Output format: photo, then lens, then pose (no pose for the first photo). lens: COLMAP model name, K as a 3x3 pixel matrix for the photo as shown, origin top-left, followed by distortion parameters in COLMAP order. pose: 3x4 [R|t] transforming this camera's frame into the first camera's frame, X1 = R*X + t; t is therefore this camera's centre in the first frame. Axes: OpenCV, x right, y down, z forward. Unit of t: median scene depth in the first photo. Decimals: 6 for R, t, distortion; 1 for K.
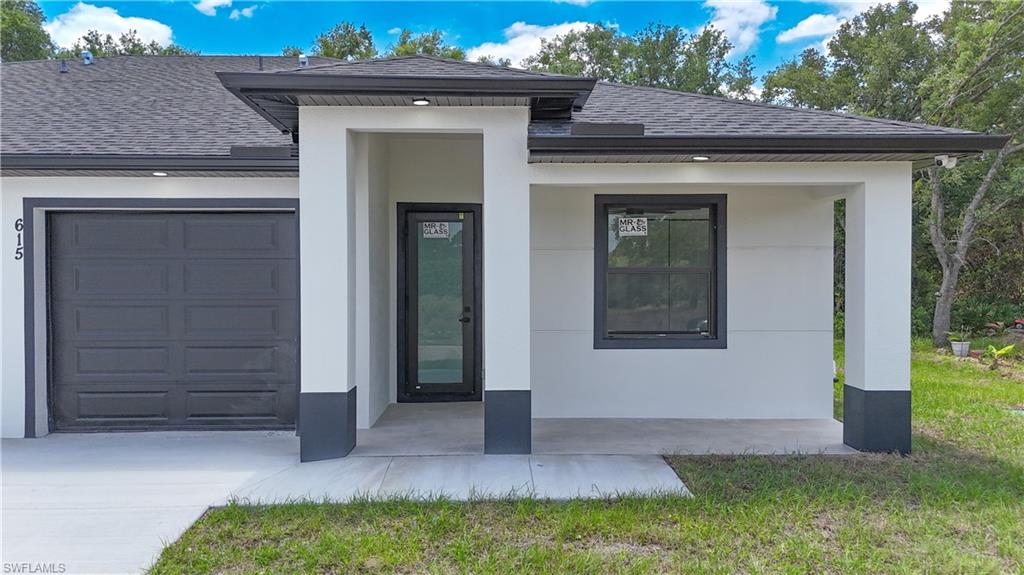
lens RADIAL K [[734.2, 0, 508.3], [0, 734.2, 277.1], [0, 0, 1]] dist [0.025073, -0.015704]
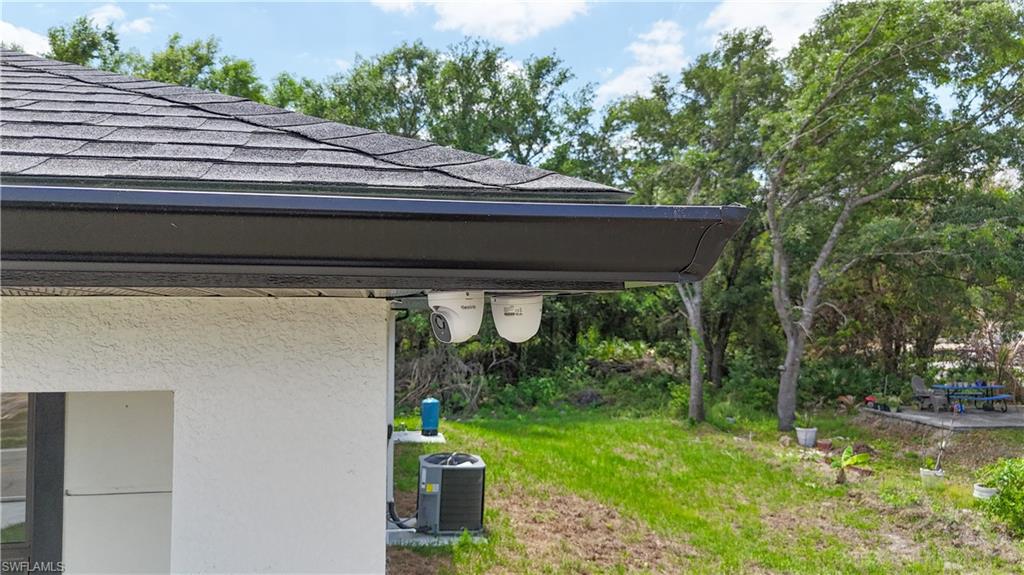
lens RADIAL K [[734.2, 0, 512.5], [0, 734.2, 288.6], [0, 0, 1]] dist [0.025073, -0.015704]
pose [[0.988281, 0.007734, 0.152450, 0.146464], [-0.003107, 0.999528, -0.030568, -0.041690], [-0.152615, 0.029736, 0.987838, 0.209618]]
